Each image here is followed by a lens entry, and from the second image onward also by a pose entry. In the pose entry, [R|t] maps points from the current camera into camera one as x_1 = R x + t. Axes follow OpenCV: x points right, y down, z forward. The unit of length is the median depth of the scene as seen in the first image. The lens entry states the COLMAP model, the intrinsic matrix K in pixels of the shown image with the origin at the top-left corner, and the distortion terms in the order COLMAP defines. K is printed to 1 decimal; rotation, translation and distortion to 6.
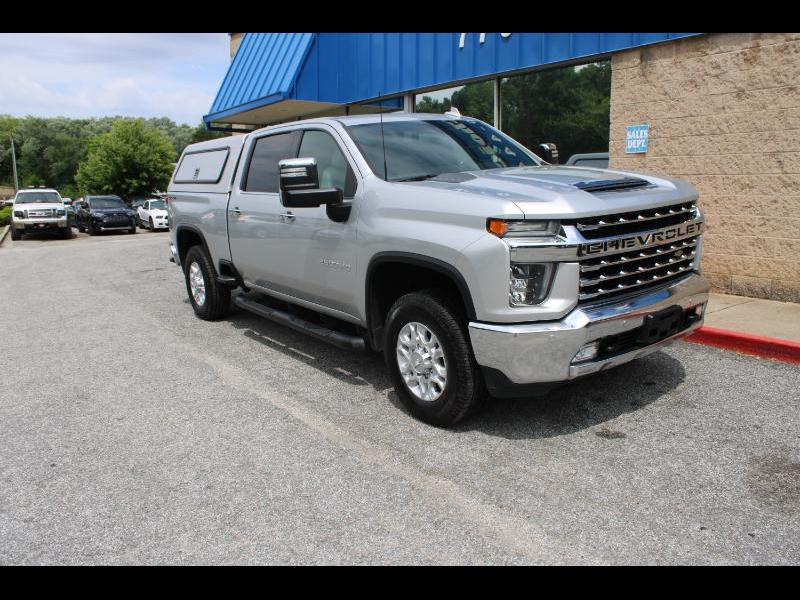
lens RADIAL K [[653.1, 0, 399.5], [0, 653.1, 299.5], [0, 0, 1]] dist [-0.132205, 0.105431]
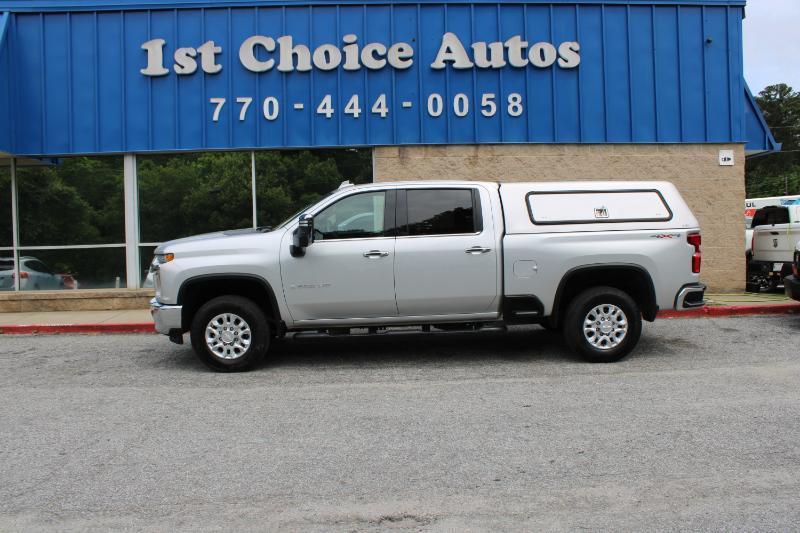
lens RADIAL K [[661.5, 0, 398.2], [0, 661.5, 271.8], [0, 0, 1]] dist [-0.160725, 0.143627]
pose [[0.551908, -0.037288, 0.833071, -0.564719], [0.159318, 0.985313, -0.061445, -0.005586], [-0.818545, 0.166635, 0.549743, 0.121283]]
